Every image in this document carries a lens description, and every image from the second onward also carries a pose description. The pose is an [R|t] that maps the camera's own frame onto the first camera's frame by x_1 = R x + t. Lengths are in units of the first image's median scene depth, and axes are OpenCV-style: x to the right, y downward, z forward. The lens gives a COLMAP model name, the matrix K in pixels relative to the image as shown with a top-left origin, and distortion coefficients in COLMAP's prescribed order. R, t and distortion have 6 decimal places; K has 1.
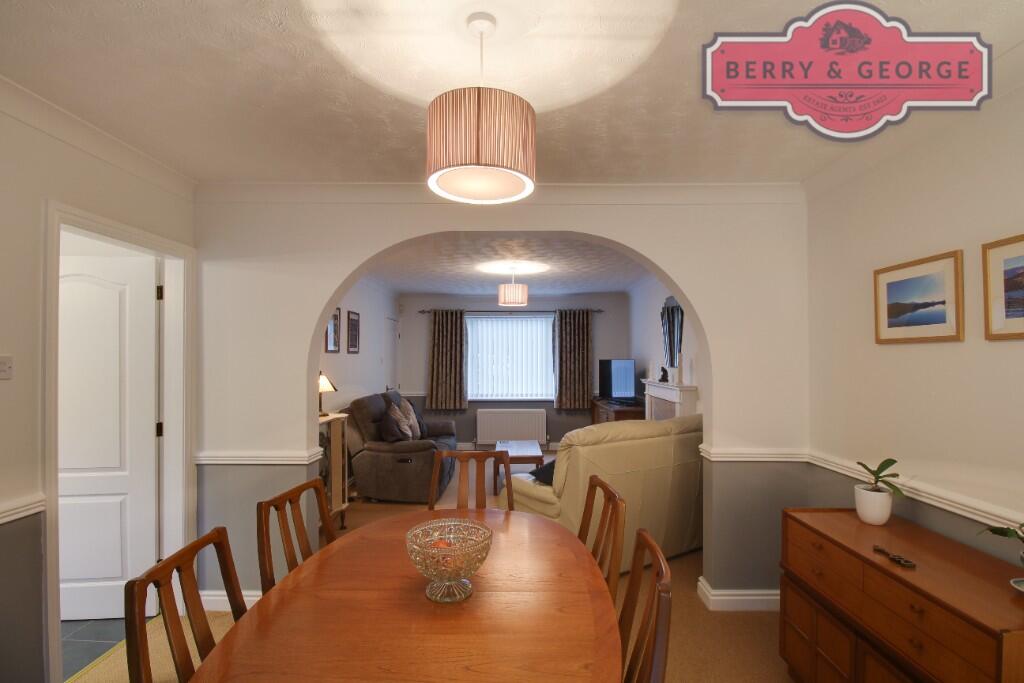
lens RADIAL K [[477.9, 0, 509.3], [0, 477.9, 348.5], [0, 0, 1]] dist [-0.001833, -0.000445]
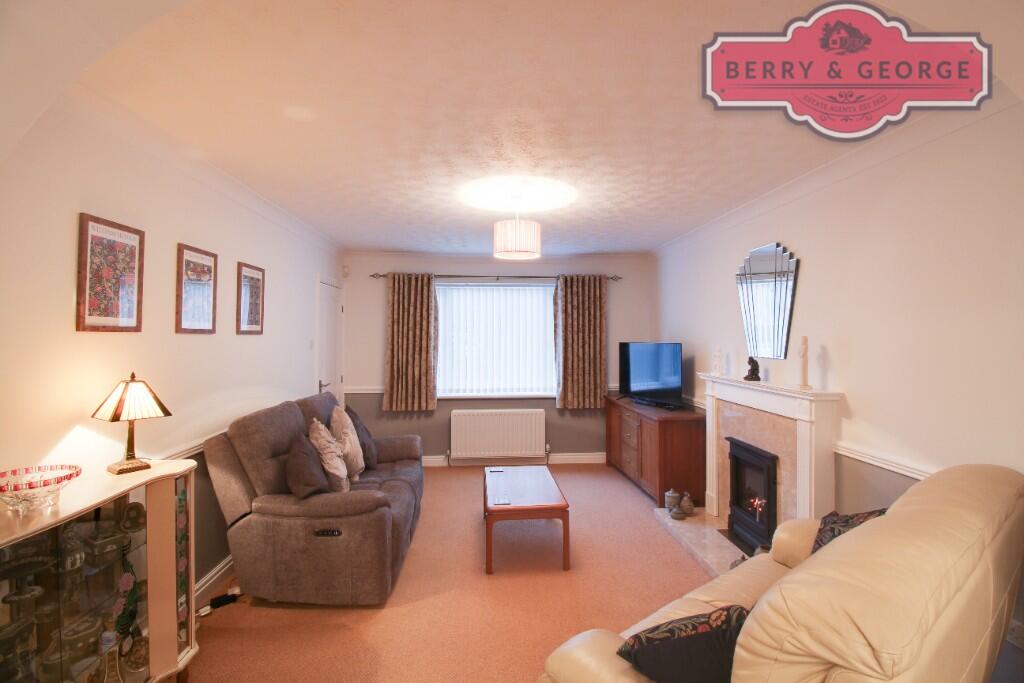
lens RADIAL K [[472.6, 0, 520.5], [0, 472.6, 326.5], [0, 0, 1]] dist [-0.004097, -0.001022]
pose [[0.995135, 0.004491, 0.098418, -0.043853], [-0.004354, 0.999989, -0.001607, 0.000238], [-0.098424, 0.001171, 0.995144, 0.361105]]
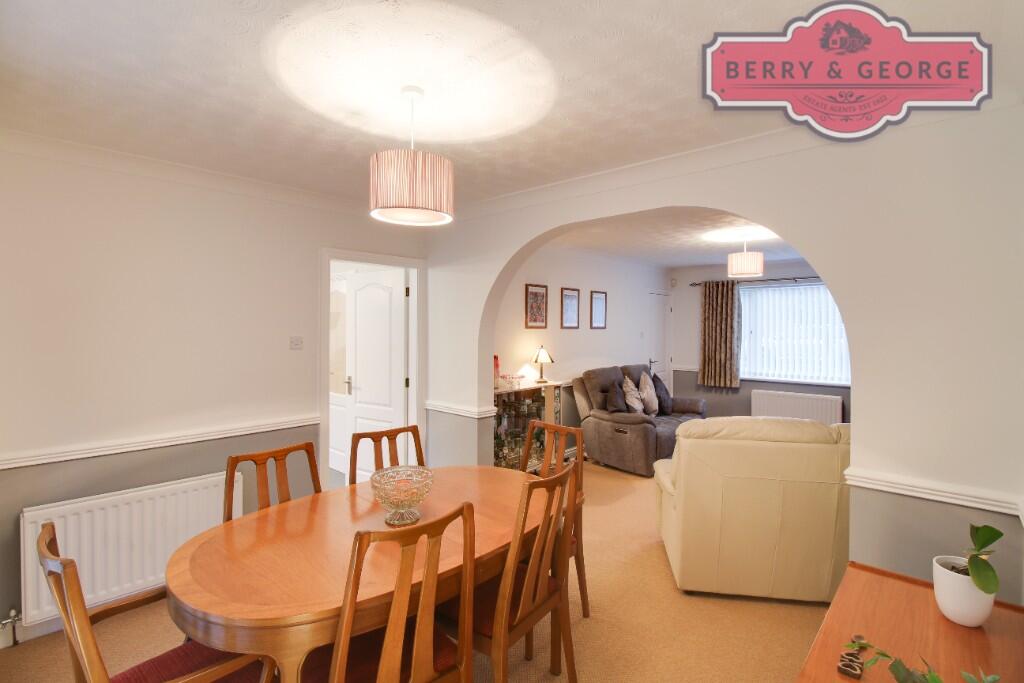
lens RADIAL K [[472.6, 0, 520.5], [0, 472.6, 326.5], [0, 0, 1]] dist [-0.004097, -0.001022]
pose [[0.758965, 0.003306, -0.651123, 0.240998], [0.009280, 0.999831, 0.015894, -0.013230], [0.651065, -0.018105, 0.758806, 0.049499]]
